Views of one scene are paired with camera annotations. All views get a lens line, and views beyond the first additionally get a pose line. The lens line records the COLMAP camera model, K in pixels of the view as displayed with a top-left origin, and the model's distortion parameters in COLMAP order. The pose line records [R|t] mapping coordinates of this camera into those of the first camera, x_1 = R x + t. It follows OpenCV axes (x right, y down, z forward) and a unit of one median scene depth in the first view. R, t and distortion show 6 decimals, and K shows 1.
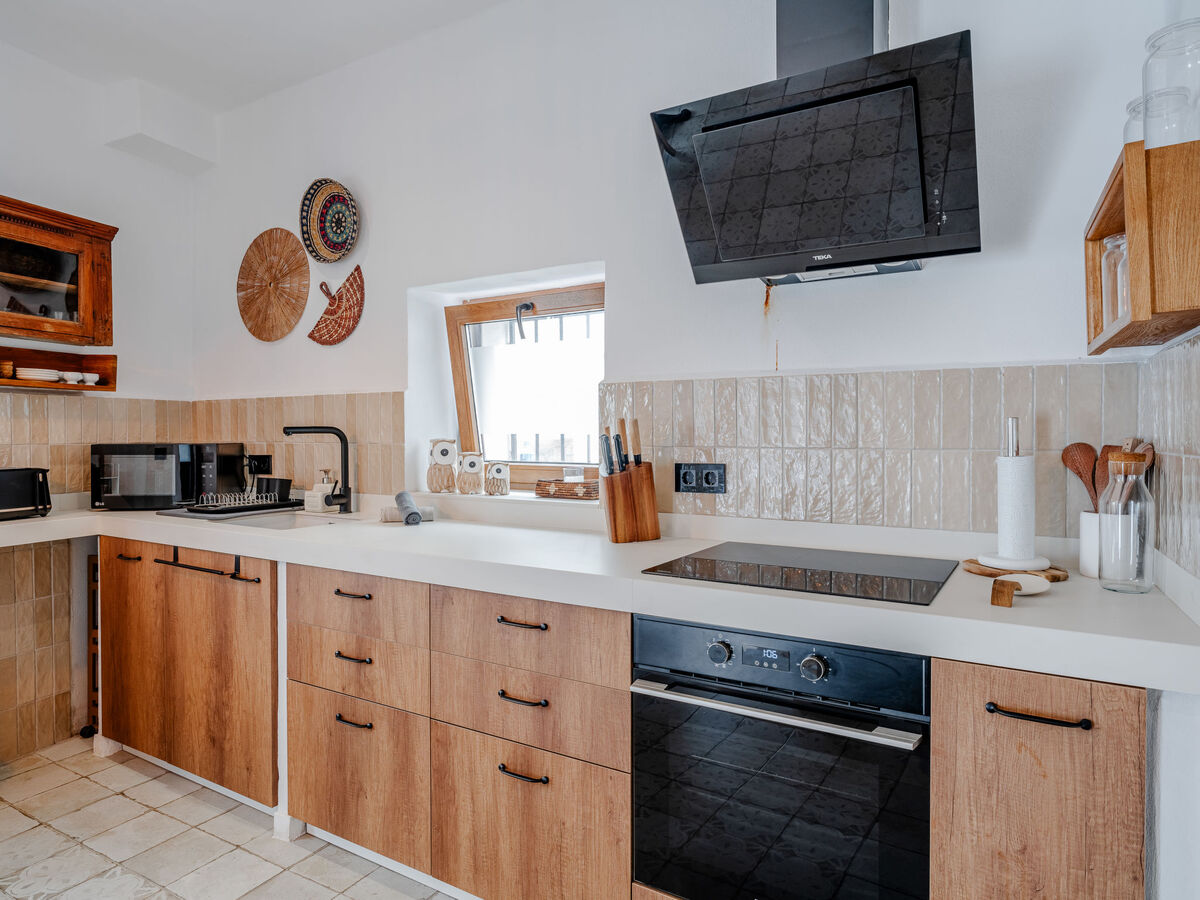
lens RADIAL K [[739.3, 0, 600.2], [0, 739.3, 445.3], [0, 0, 1]] dist [-0.001843, 0.003303]
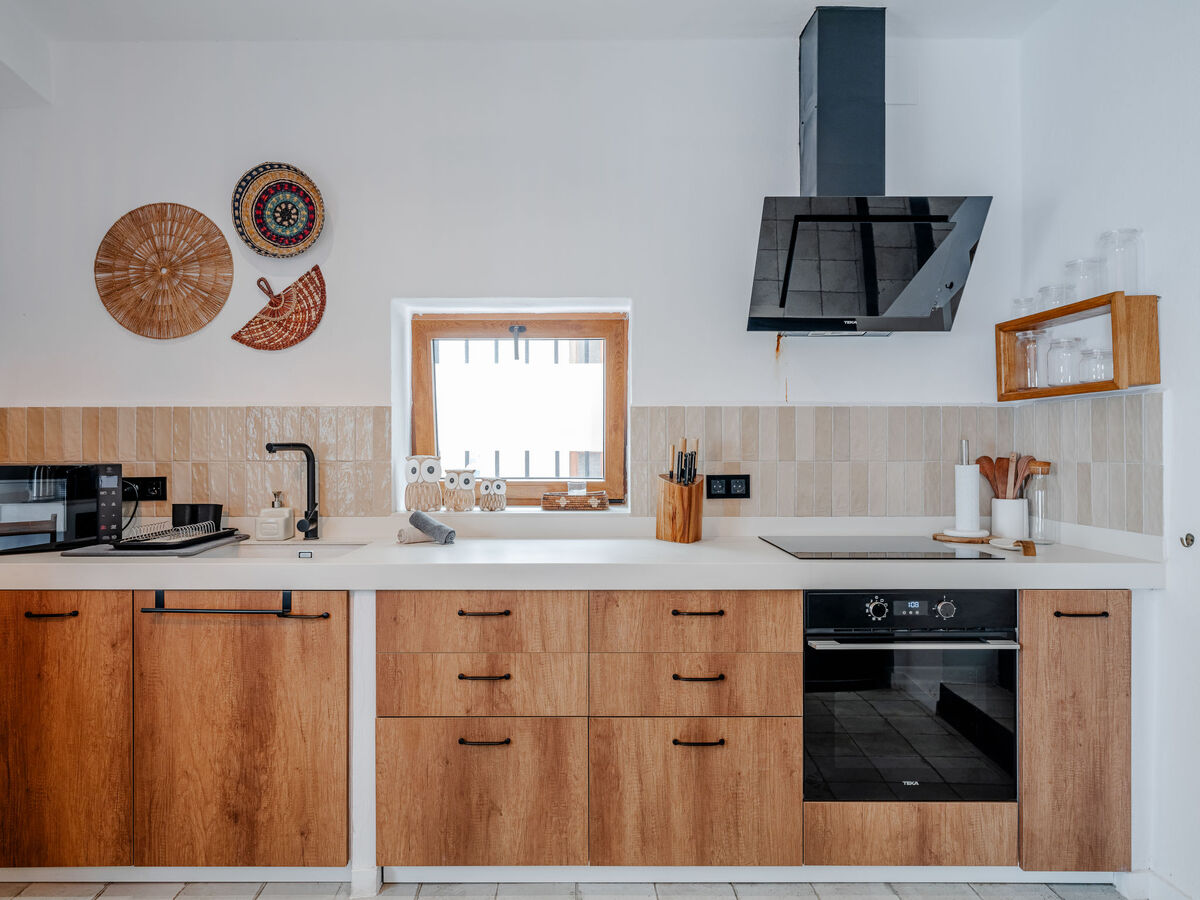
lens RADIAL K [[731.5, 0, 599.7], [0, 731.5, 453.1], [0, 0, 1]] dist [-0.002226, 0.000783]
pose [[0.849269, -0.002466, 0.527955, -0.715936], [0.009281, 0.999904, -0.010260, -0.000855], [-0.527879, 0.013613, 0.849211, 0.082212]]
